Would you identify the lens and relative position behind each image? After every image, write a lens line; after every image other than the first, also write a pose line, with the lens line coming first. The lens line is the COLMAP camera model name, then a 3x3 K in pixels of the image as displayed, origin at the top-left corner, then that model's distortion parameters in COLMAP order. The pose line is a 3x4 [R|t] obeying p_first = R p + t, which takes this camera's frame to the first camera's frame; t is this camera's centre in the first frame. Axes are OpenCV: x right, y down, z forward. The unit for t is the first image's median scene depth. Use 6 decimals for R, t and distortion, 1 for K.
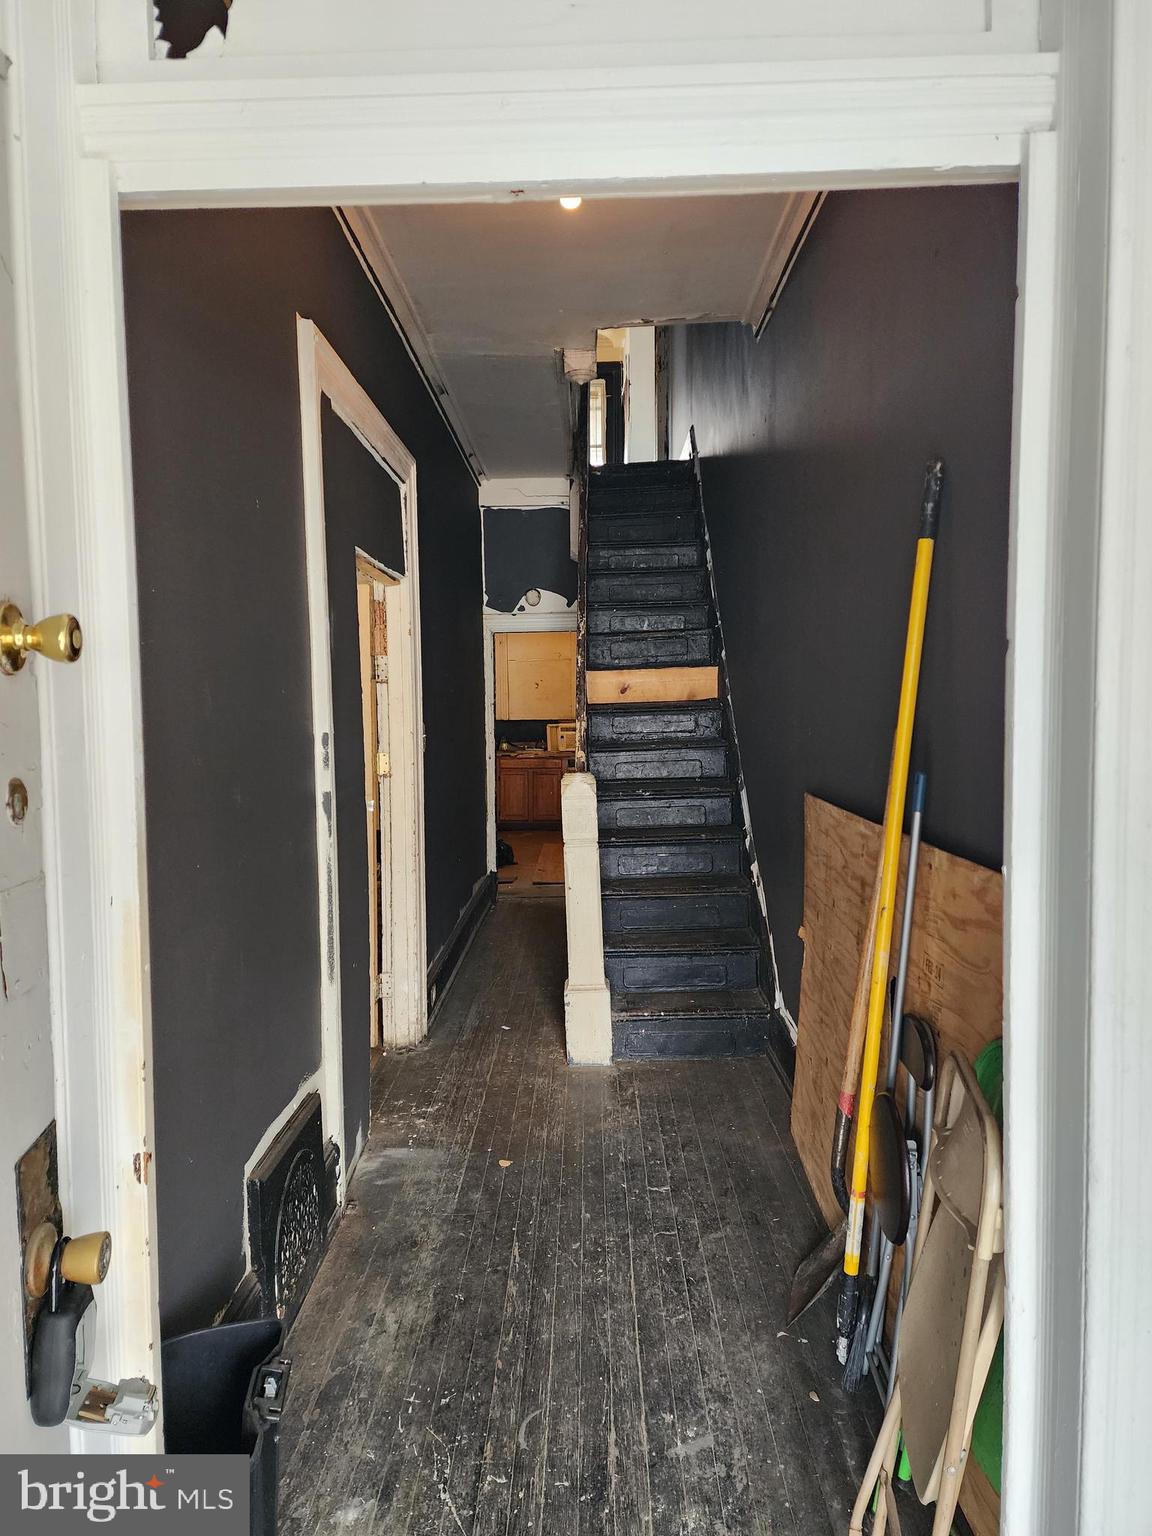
lens RADIAL K [[1027.4, 0, 591.6], [0, 1027.4, 779.7], [0, 0, 1]] dist [0.008861, -0.003001]
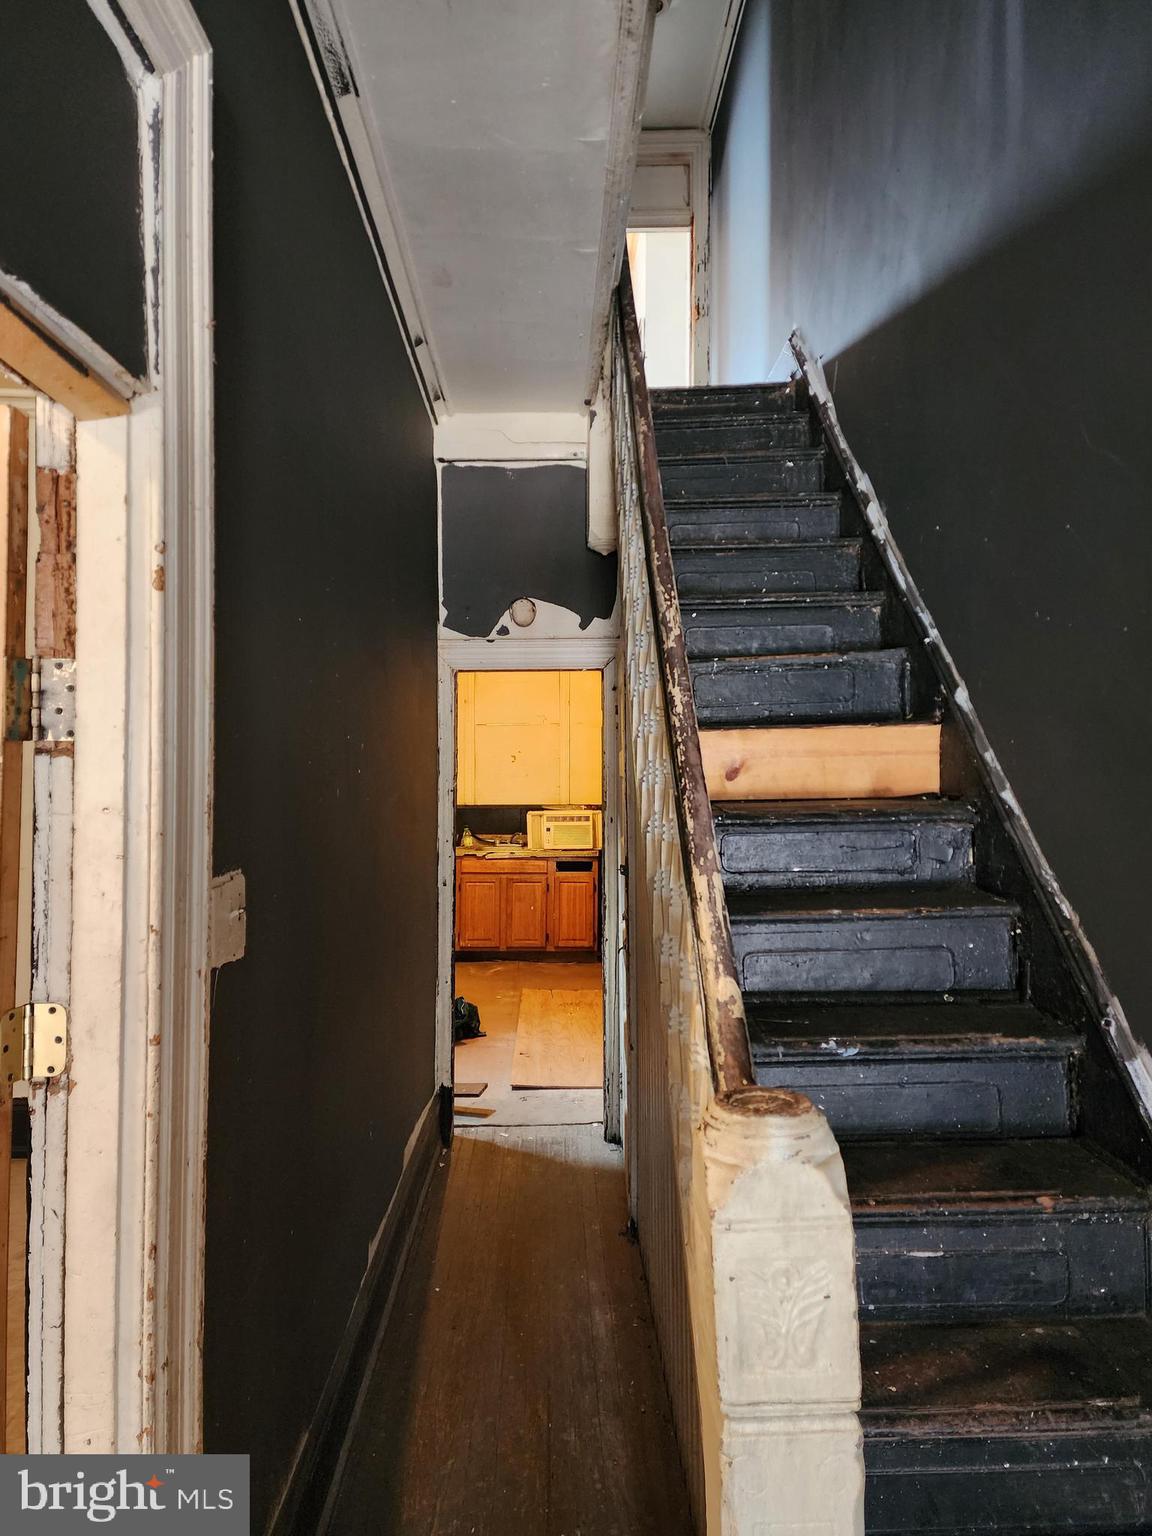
lens RADIAL K [[1027.4, 0, 573.2], [0, 1027.4, 755.8], [0, 0, 1]] dist [0.008861, -0.003001]
pose [[0.999762, 0.010724, 0.018988, -0.040457], [-0.008920, 0.995659, -0.092653, -0.042076], [-0.019899, 0.092461, 0.995517, 0.439511]]
